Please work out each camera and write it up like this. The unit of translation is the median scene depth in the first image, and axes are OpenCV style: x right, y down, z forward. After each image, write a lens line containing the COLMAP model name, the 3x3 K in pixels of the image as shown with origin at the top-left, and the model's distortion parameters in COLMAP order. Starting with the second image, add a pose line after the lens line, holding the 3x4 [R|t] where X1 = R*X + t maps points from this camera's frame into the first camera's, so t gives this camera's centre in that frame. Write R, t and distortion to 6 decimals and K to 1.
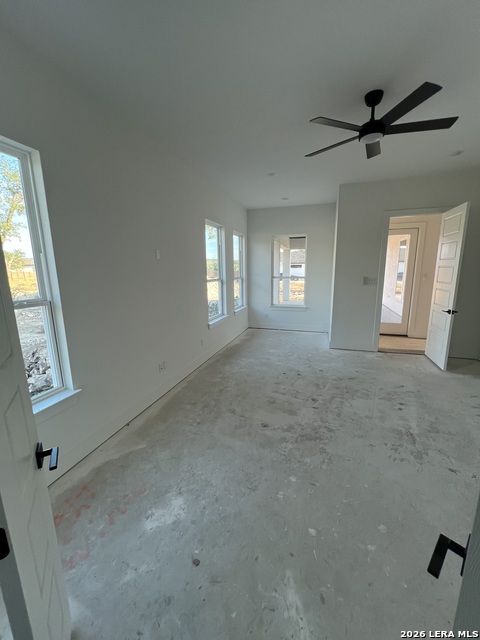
lens RADIAL K [[257.0, 0, 239.6], [0, 257.0, 319.1], [0, 0, 1]] dist [-0.006641, 0.000126]
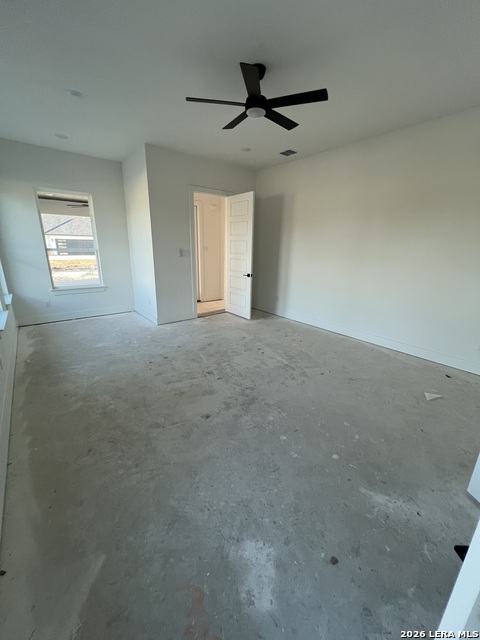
lens RADIAL K [[257.0, 0, 239.5], [0, 257.0, 320.1], [0, 0, 1]] dist [-0.006641, 0.000126]
pose [[0.546578, -0.213052, 0.809853, -0.387526], [0.135646, 0.976848, 0.165435, -0.032207], [-0.826349, 0.019430, 0.562823, 0.322431]]
